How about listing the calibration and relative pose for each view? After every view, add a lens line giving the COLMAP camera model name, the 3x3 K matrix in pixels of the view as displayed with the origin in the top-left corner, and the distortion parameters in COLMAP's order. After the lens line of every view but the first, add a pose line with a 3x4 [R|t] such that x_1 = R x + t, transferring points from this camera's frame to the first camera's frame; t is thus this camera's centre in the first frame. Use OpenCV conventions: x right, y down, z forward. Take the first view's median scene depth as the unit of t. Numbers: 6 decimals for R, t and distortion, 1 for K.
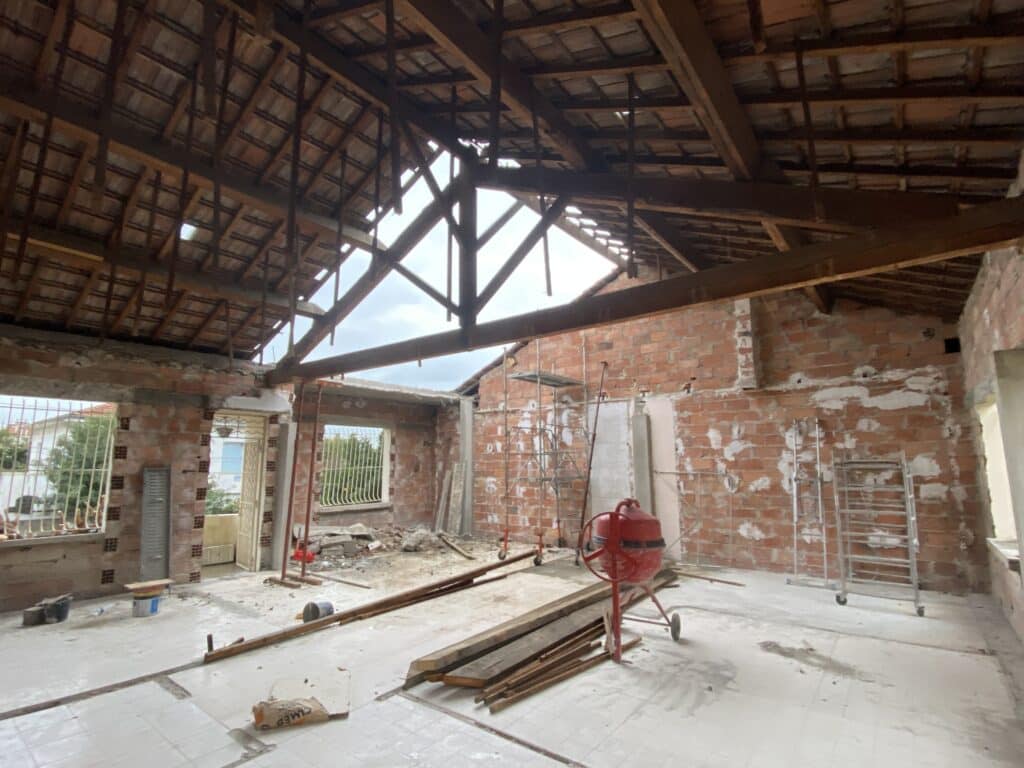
lens RADIAL K [[509.6, 0, 512.0], [0, 509.6, 384.0], [0, 0, 1]] dist [0.002210, -0.000722]
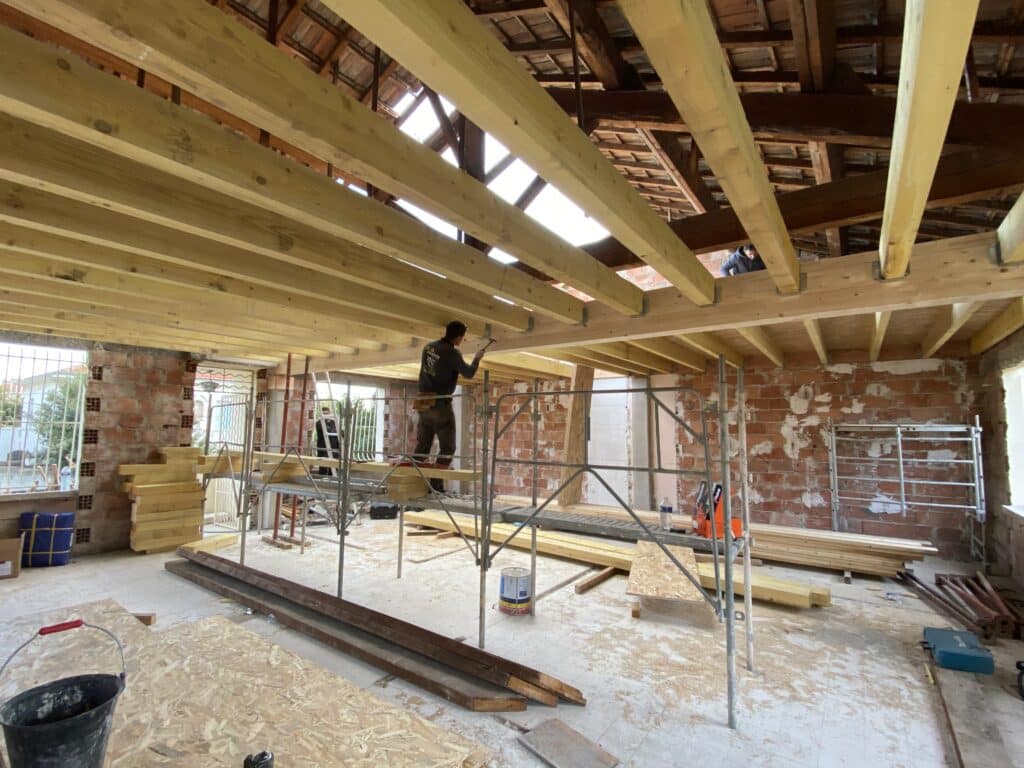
lens RADIAL K [[476.4, 0, 512.0], [0, 476.4, 384.0], [0, 0, 1]] dist [-0.004385, -0.000009]
pose [[0.999295, 0.018362, 0.032750, -0.032507], [-0.020381, 0.997843, 0.062399, 0.024953], [-0.031534, -0.063022, 0.997514, 0.105544]]
